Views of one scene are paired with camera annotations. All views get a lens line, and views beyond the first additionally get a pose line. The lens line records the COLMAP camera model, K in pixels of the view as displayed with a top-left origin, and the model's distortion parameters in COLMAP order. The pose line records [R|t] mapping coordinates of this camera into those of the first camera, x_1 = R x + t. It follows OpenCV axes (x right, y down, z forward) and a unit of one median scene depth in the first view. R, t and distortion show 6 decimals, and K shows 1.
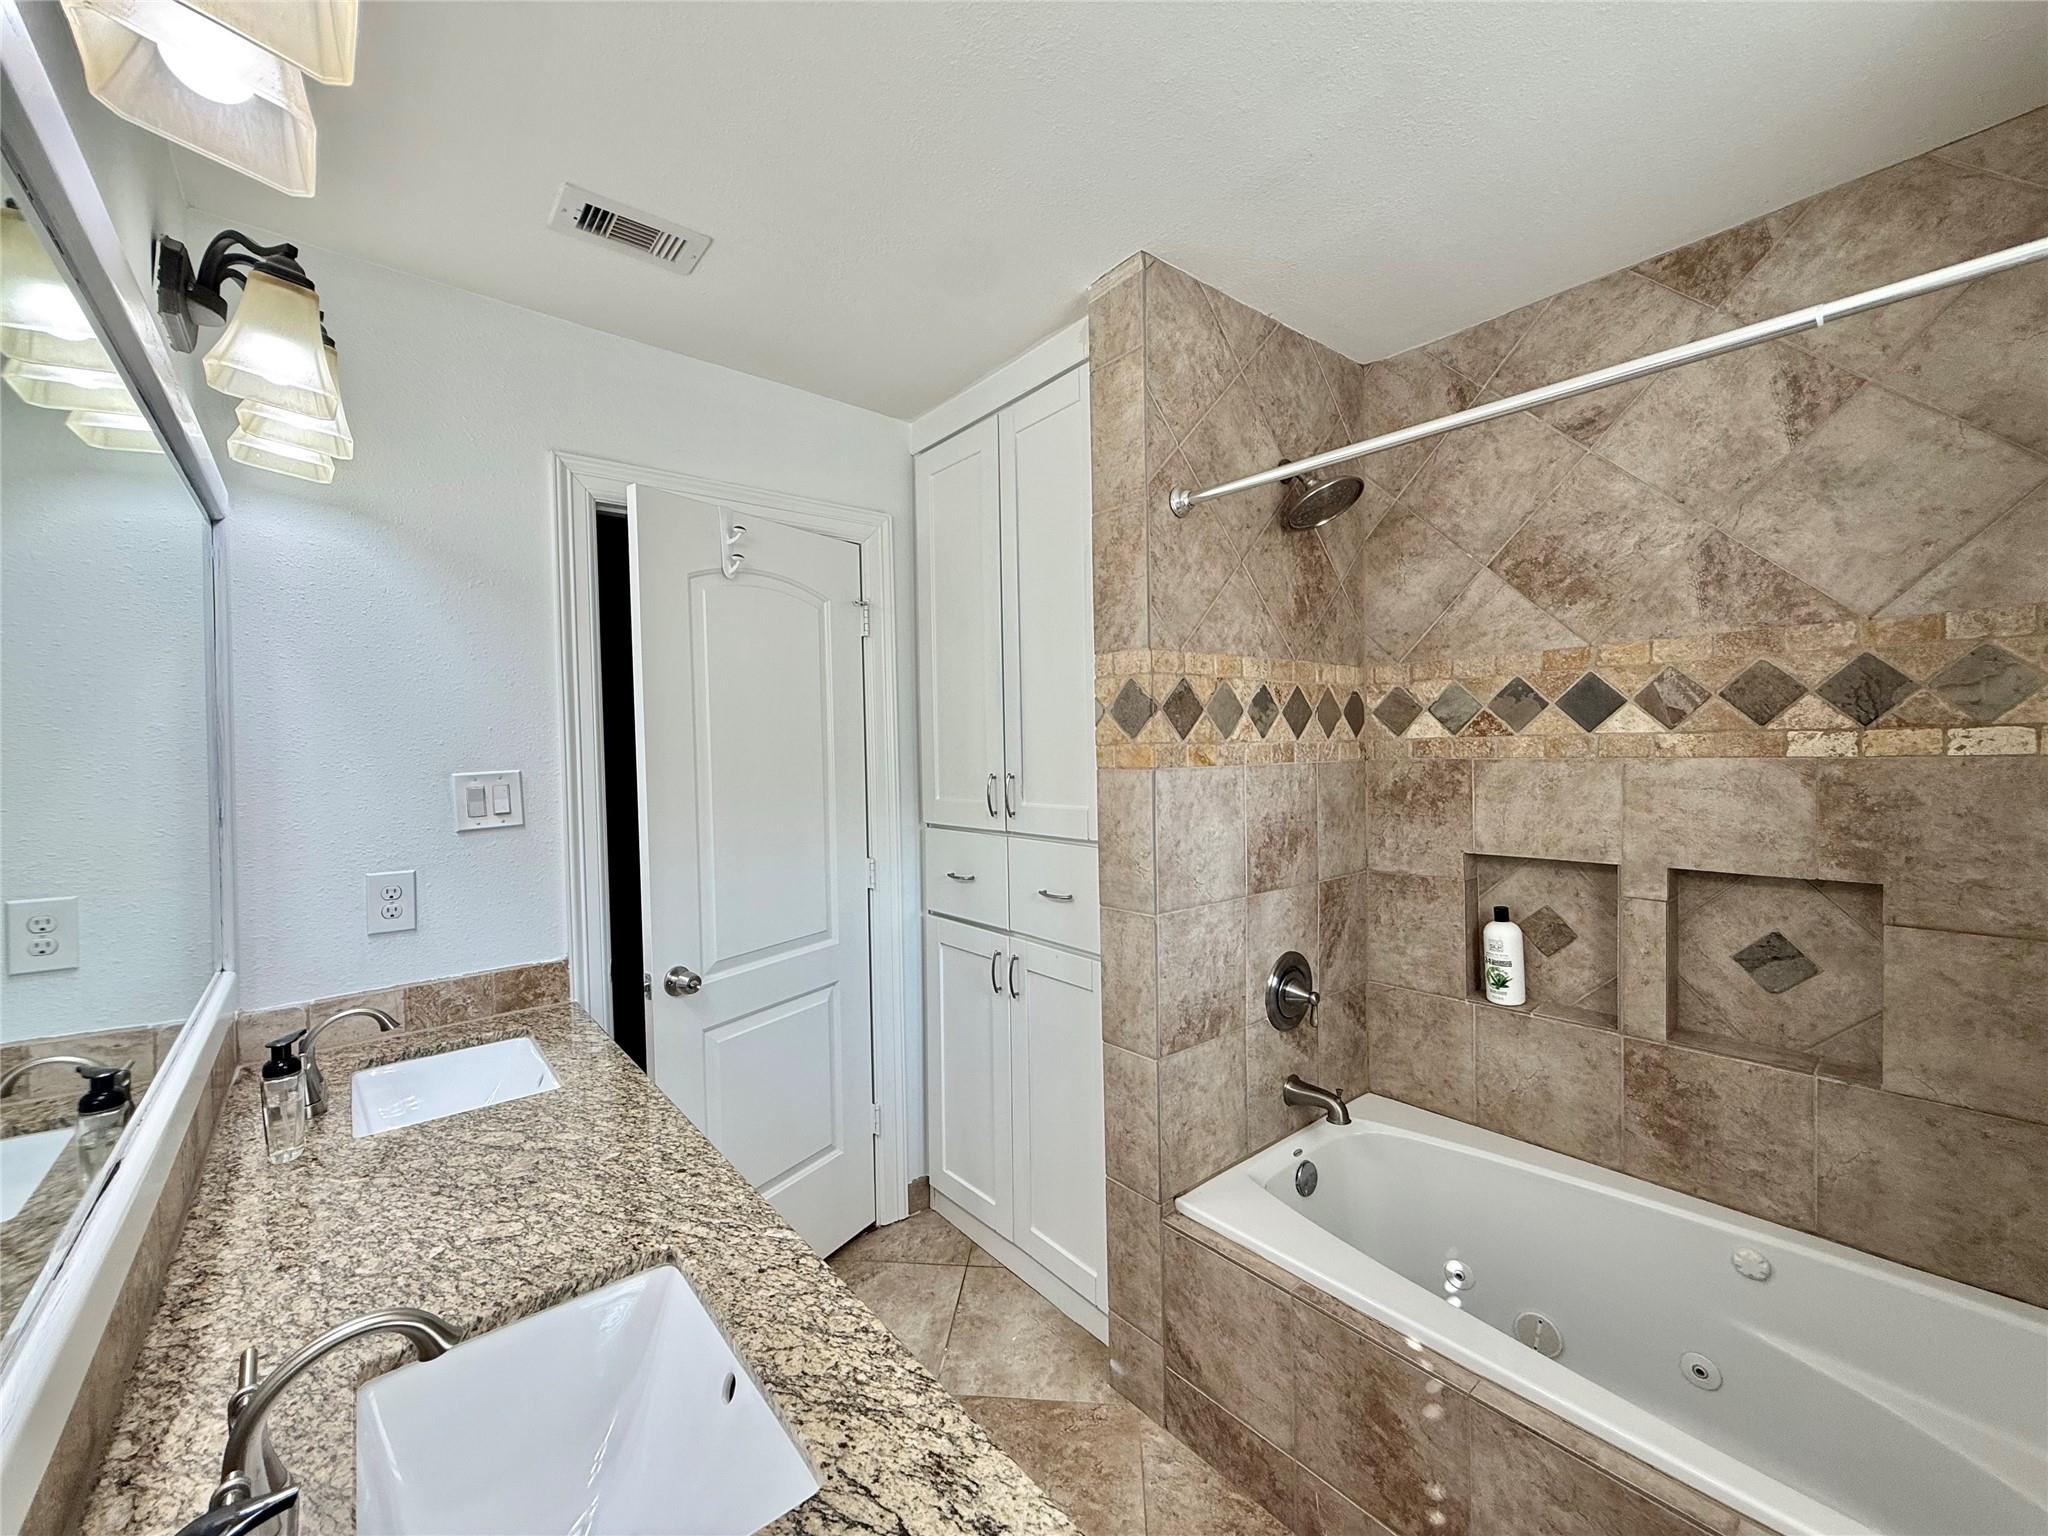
lens RADIAL K [[817.8, 0, 1024.0], [0, 817.8, 768.0], [0, 0, 1]] dist [0.000163, 0.000053]
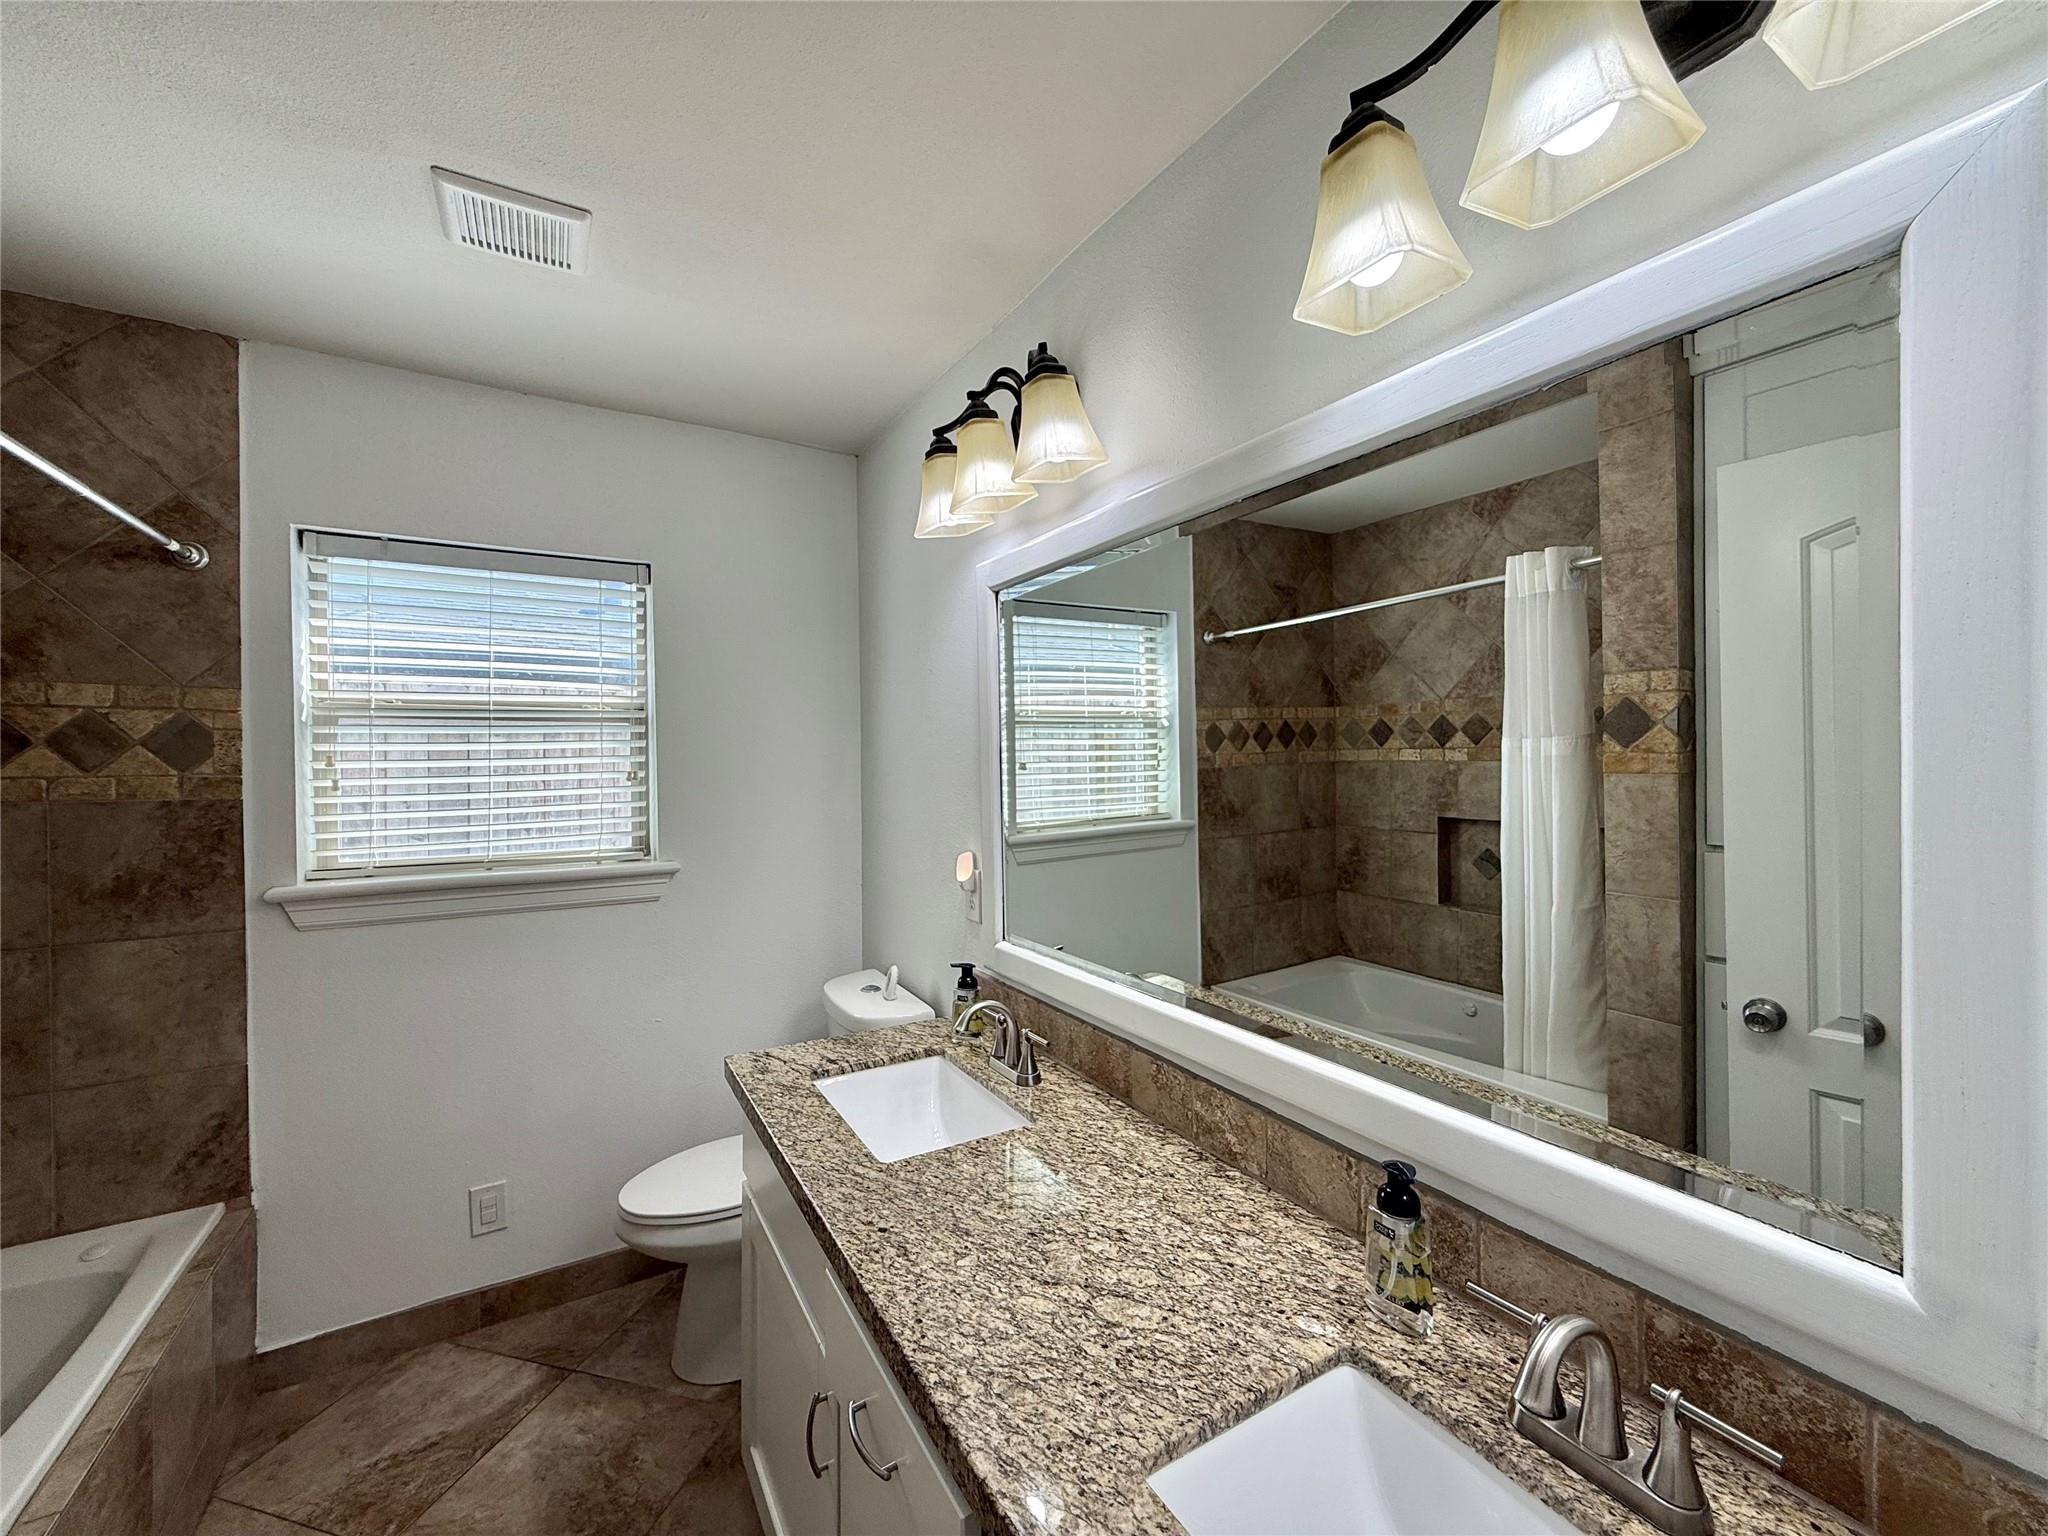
lens RADIAL K [[817.8, 0, 1024.0], [0, 817.8, 768.0], [0, 0, 1]] dist [0.000163, 0.000053]
pose [[-0.987571, 0.023350, 0.155429, -0.788163], [0.028875, 0.999025, 0.033383, -0.070939], [-0.154498, 0.037457, -0.987283, 2.013277]]
